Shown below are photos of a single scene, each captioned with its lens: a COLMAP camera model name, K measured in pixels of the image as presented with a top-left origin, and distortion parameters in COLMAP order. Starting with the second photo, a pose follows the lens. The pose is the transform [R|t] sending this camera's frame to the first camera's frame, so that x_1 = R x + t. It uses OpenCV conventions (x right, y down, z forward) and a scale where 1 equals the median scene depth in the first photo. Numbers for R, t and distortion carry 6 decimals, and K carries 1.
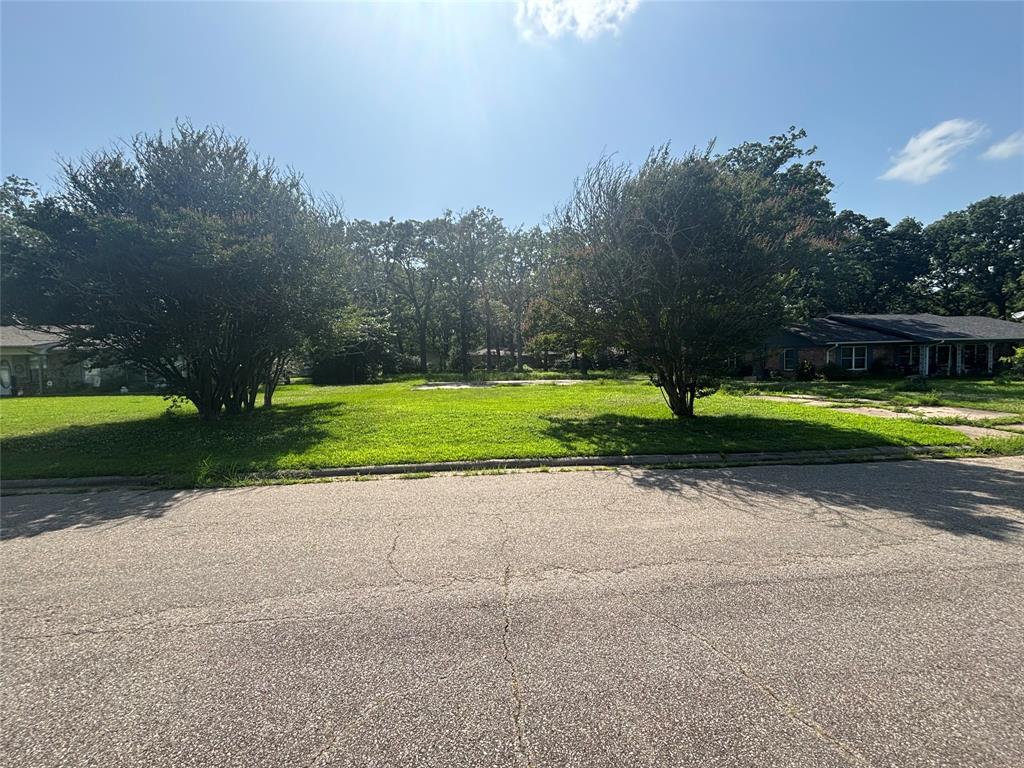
lens RADIAL K [[420.1, 0, 506.4], [0, 420.1, 386.3], [0, 0, 1]] dist [-0.003855, -0.000618]
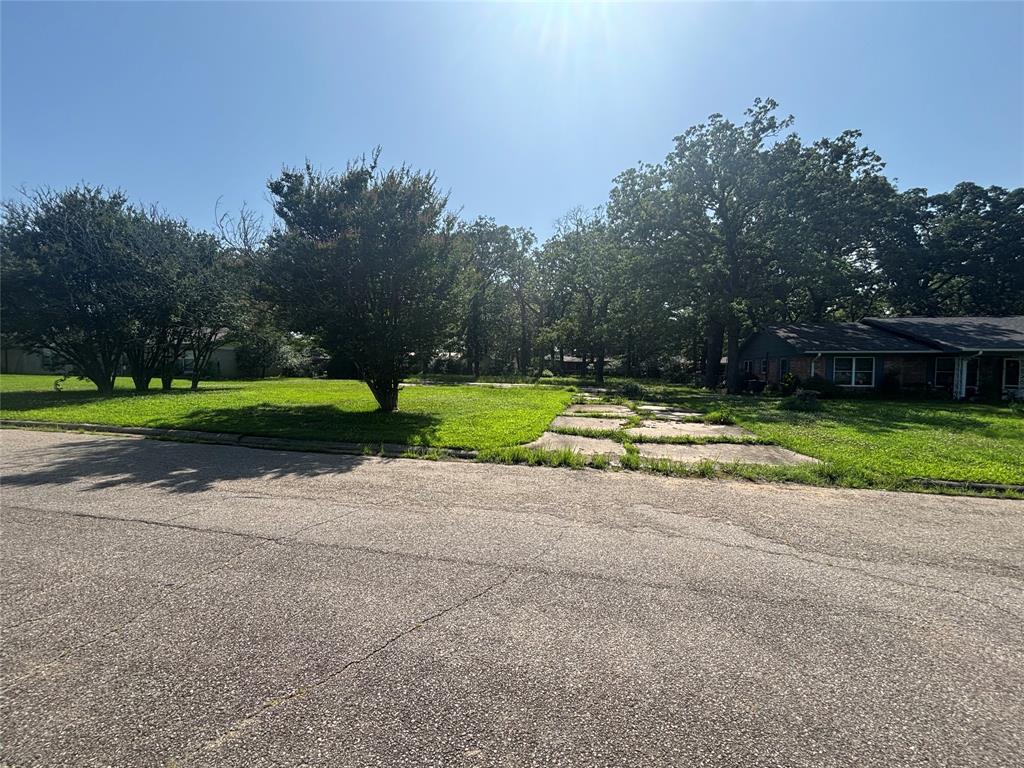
lens RADIAL K [[420.1, 0, 516.4], [0, 420.1, 378.3], [0, 0, 1]] dist [-0.003855, -0.000618]
pose [[0.943761, 0.046993, -0.327273, 1.313777], [-0.056630, 0.998195, -0.019975, -0.007742], [0.325743, 0.037385, 0.944719, 0.125772]]
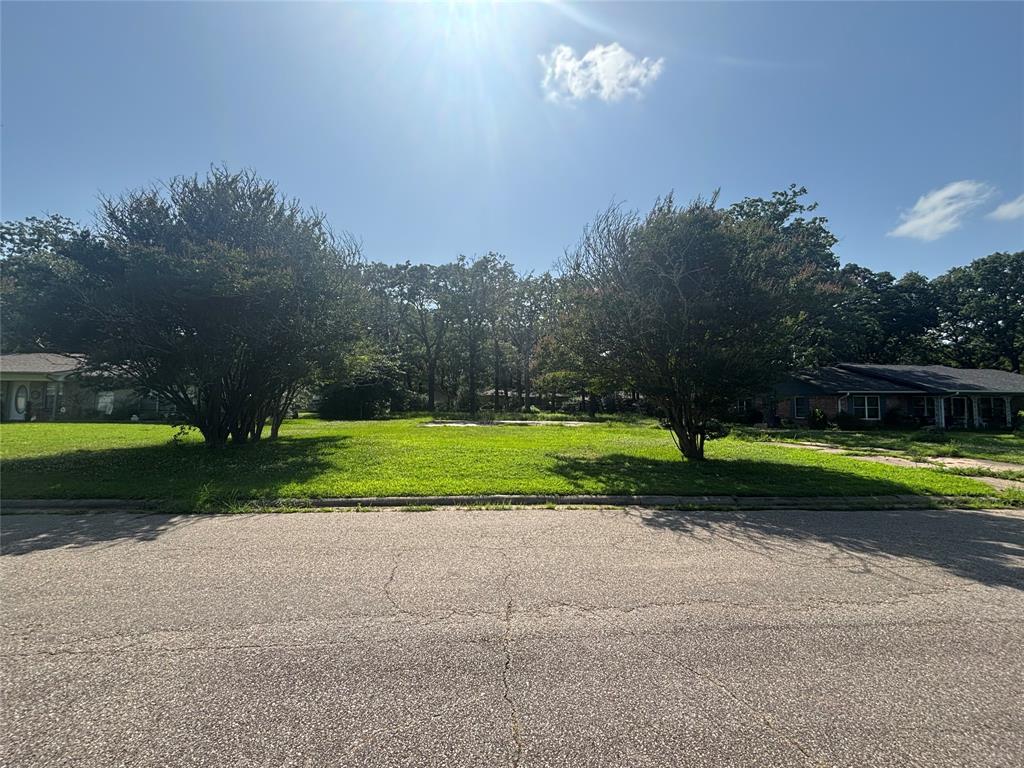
lens RADIAL K [[420.1, 0, 506.3], [0, 420.1, 384.8], [0, 0, 1]] dist [-0.003855, -0.000618]
pose [[0.999457, 0.026900, -0.019012, -0.000271], [-0.028750, 0.994074, -0.104830, 0.020016], [0.016079, 0.105320, 0.994308, 0.004360]]
